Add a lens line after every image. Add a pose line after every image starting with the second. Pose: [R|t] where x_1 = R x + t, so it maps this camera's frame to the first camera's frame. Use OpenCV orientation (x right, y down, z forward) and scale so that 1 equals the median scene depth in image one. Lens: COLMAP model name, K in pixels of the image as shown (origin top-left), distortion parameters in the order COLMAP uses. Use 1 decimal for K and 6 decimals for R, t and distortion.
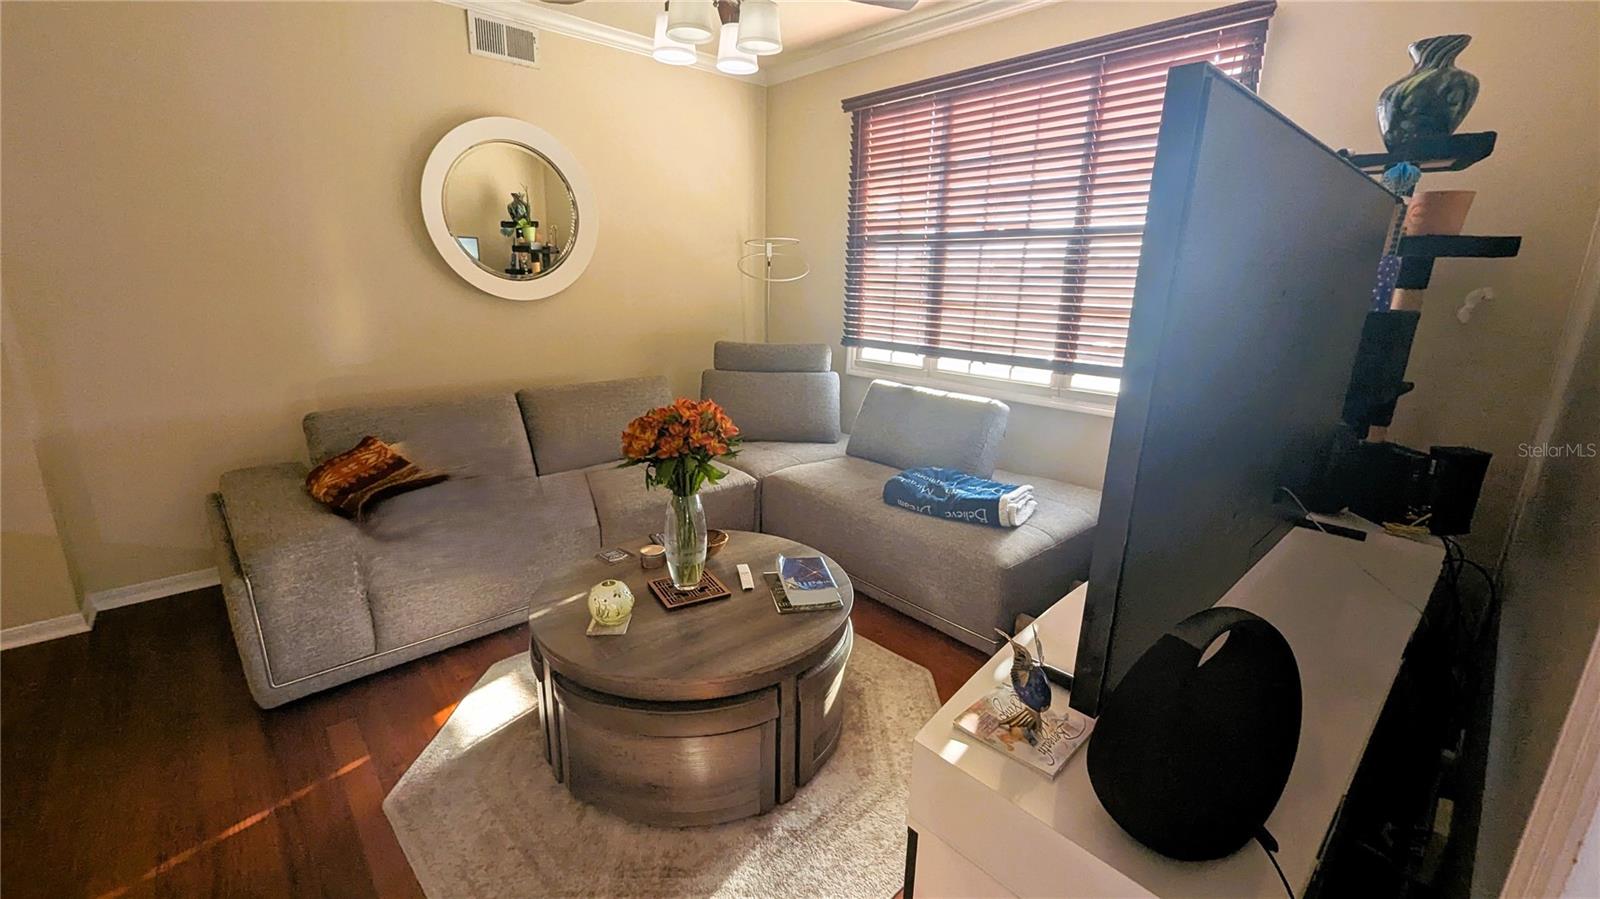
lens RADIAL K [[673.2, 0, 799.2], [0, 673.2, 454.3], [0, 0, 1]] dist [-0.001415, -0.000324]
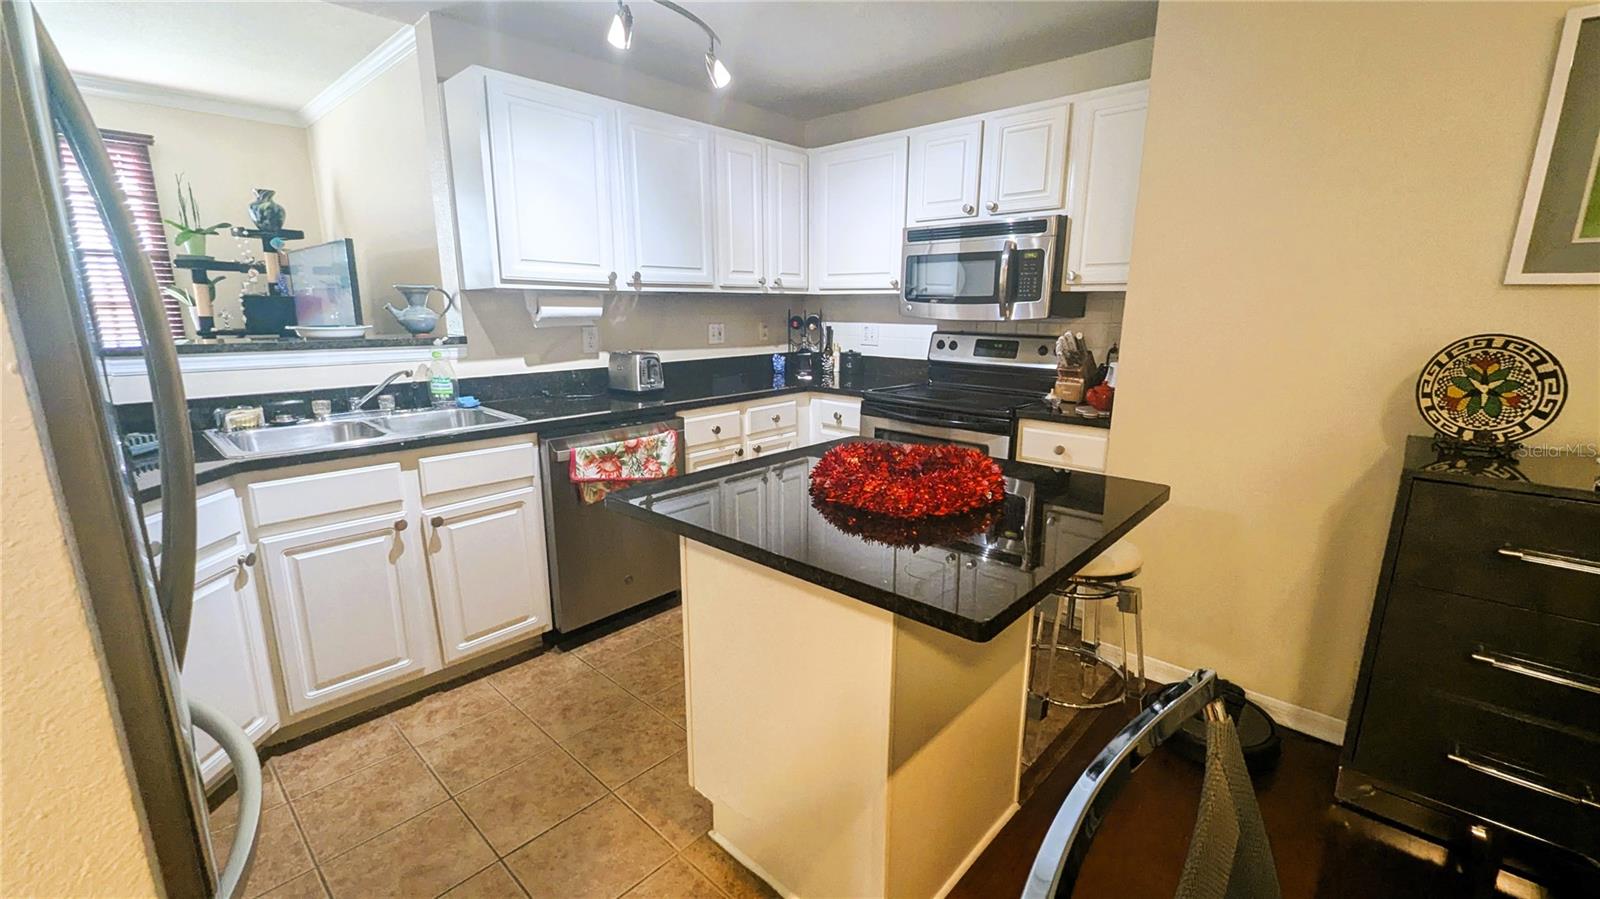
lens RADIAL K [[659.7, 0, 801.1], [0, 659.7, 454.1], [0, 0, 1]] dist [-0.000931, -0.000265]
pose [[-0.068188, -0.241373, 0.968034, -0.957802], [0.247668, 0.935824, 0.250787, 0.101906], [-0.966442, 0.256852, -0.004031, -0.361768]]
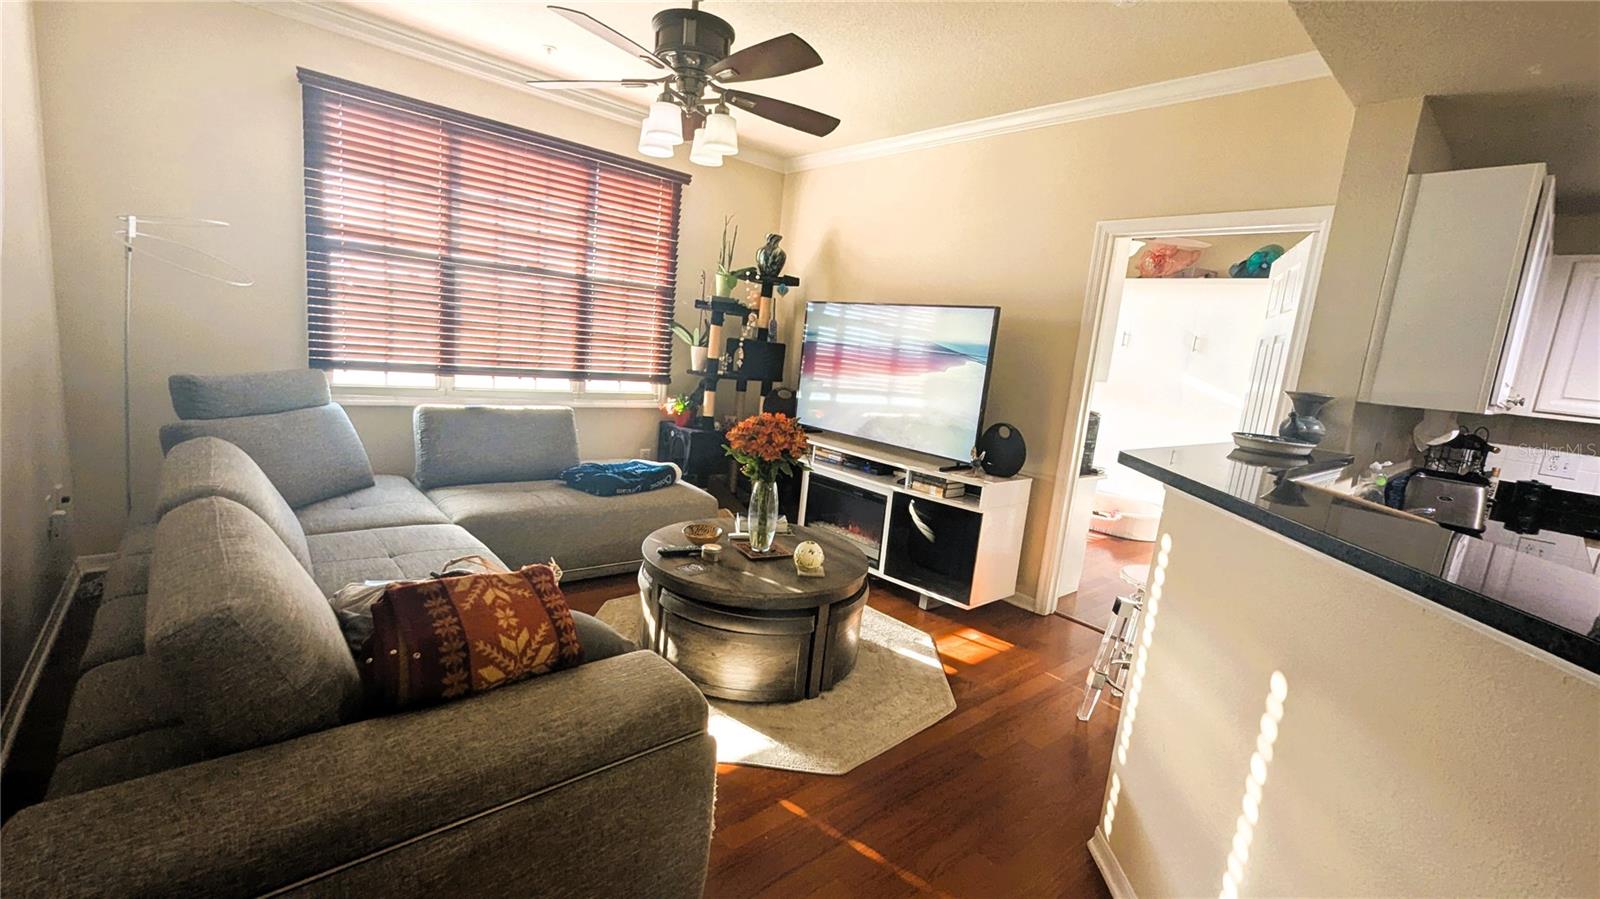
lens RADIAL K [[659.7, 0, 801.1], [0, 659.7, 454.1], [0, 0, 1]] dist [-0.000931, -0.000265]
pose [[0.037526, -0.184122, 0.982187, -0.830115], [0.159409, 0.971396, 0.176009, -0.126836], [-0.986499, 0.149964, 0.065804, 0.450696]]
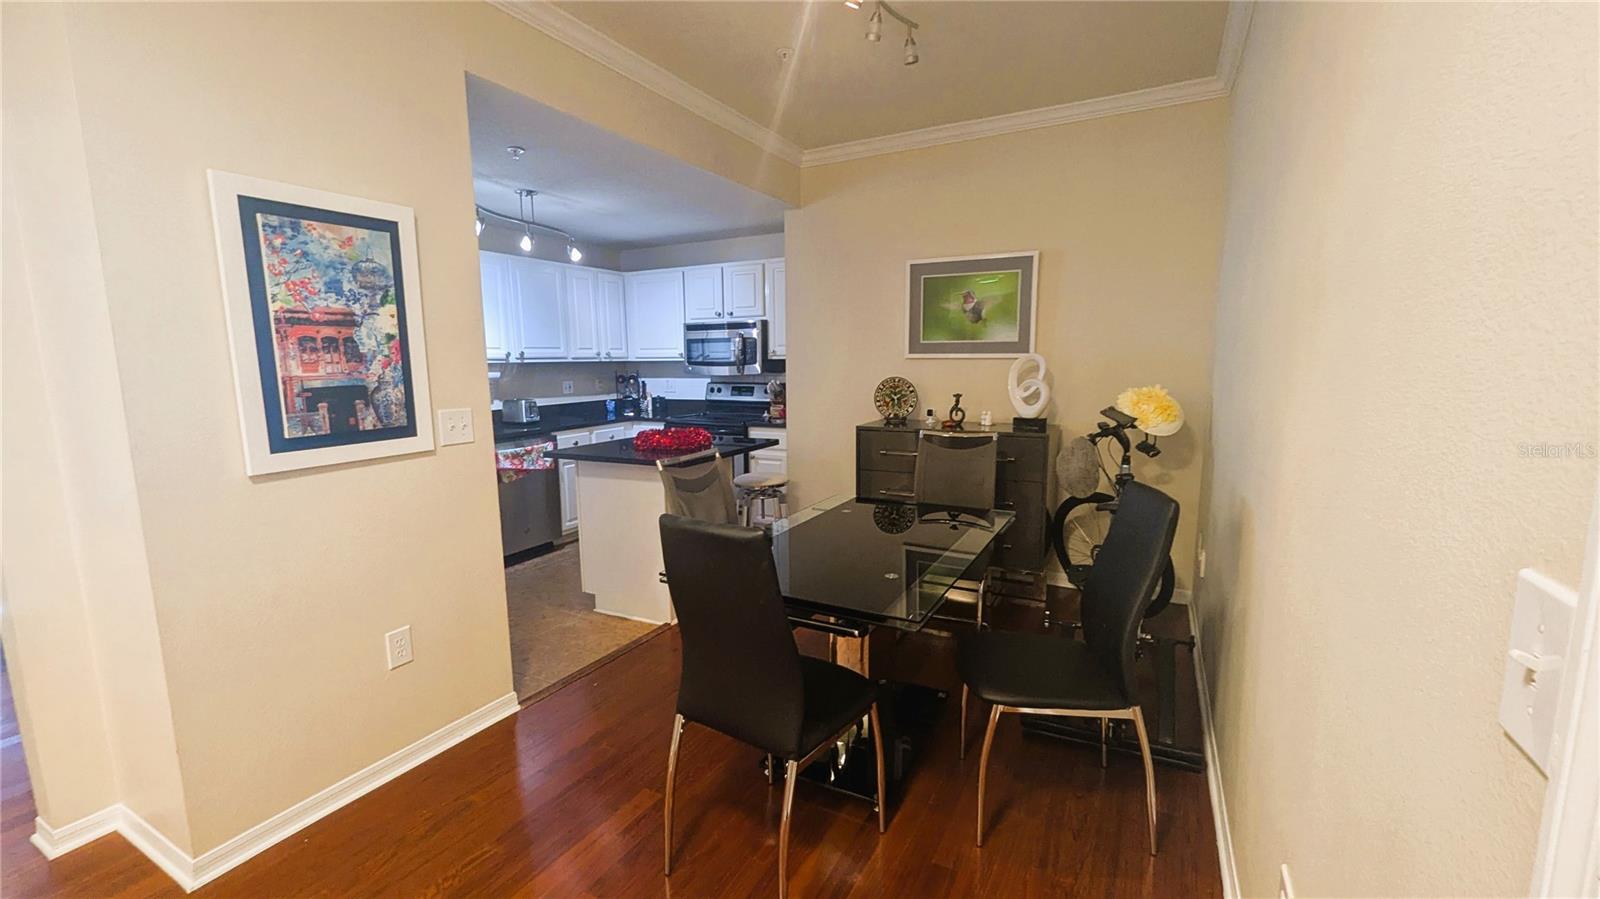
lens RADIAL K [[659.7, 0, 801.1], [0, 659.7, 454.1], [0, 0, 1]] dist [-0.000931, -0.000265]
pose [[-0.323754, -0.152270, 0.933808, -1.584004], [0.243966, 0.940154, 0.237888, 0.062660], [-0.914147, 0.304835, -0.267230, -0.326227]]
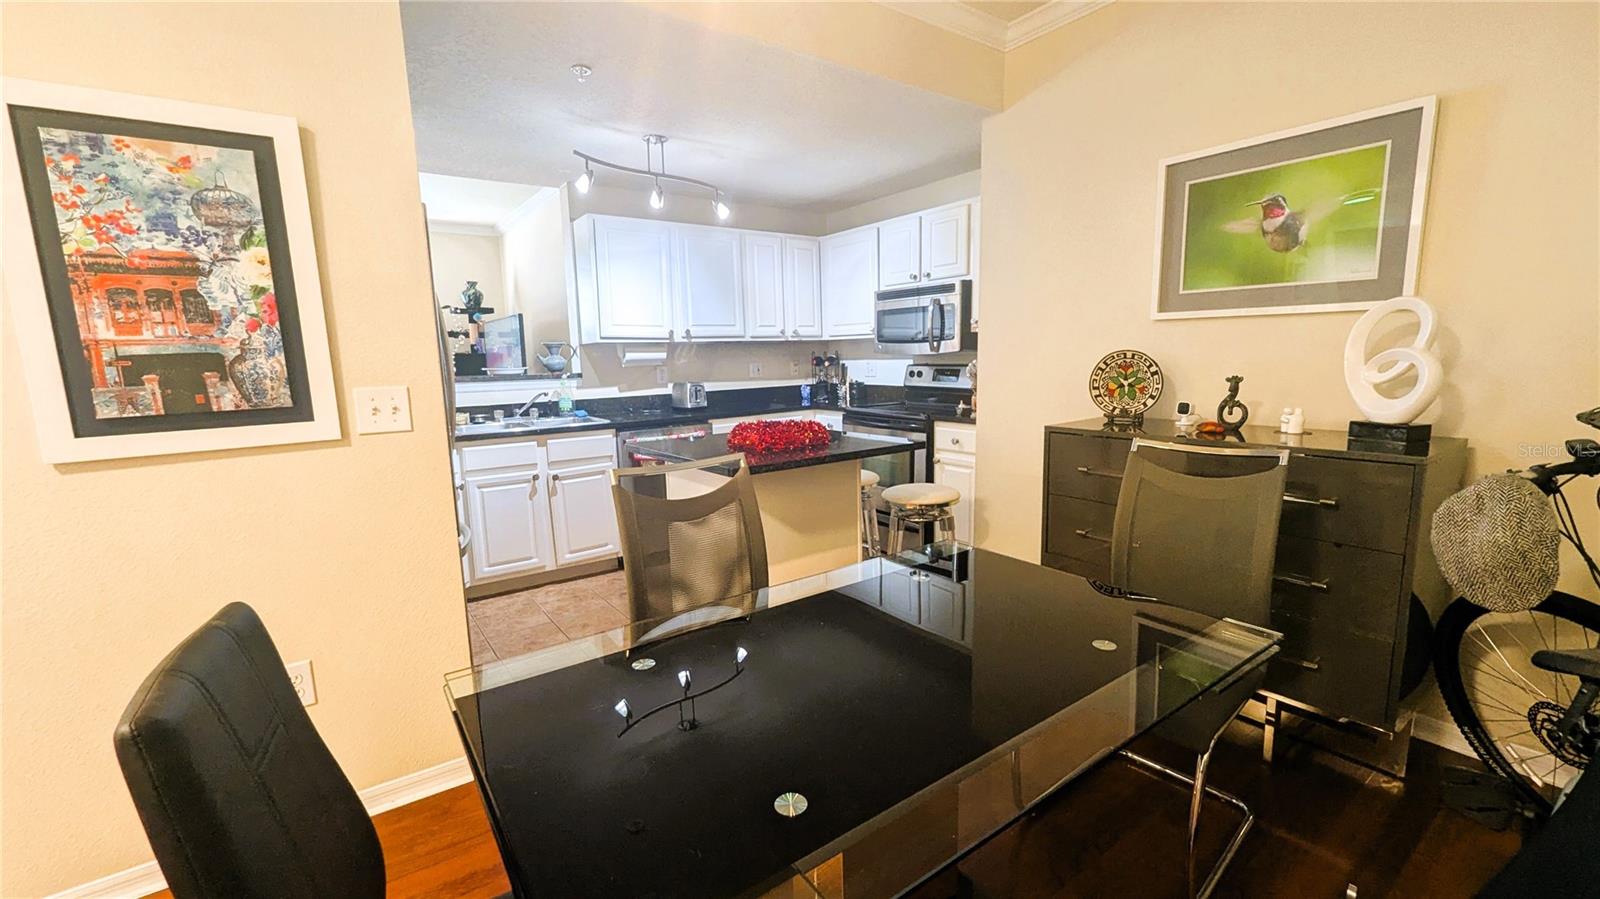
lens RADIAL K [[659.7, 0, 801.1], [0, 659.7, 454.1], [0, 0, 1]] dist [-0.000931, -0.000265]
pose [[0.128309, -0.172933, 0.976540, -1.315984], [0.277716, 0.951549, 0.132018, 0.162813], [-0.952056, 0.254262, 0.170119, -0.575762]]
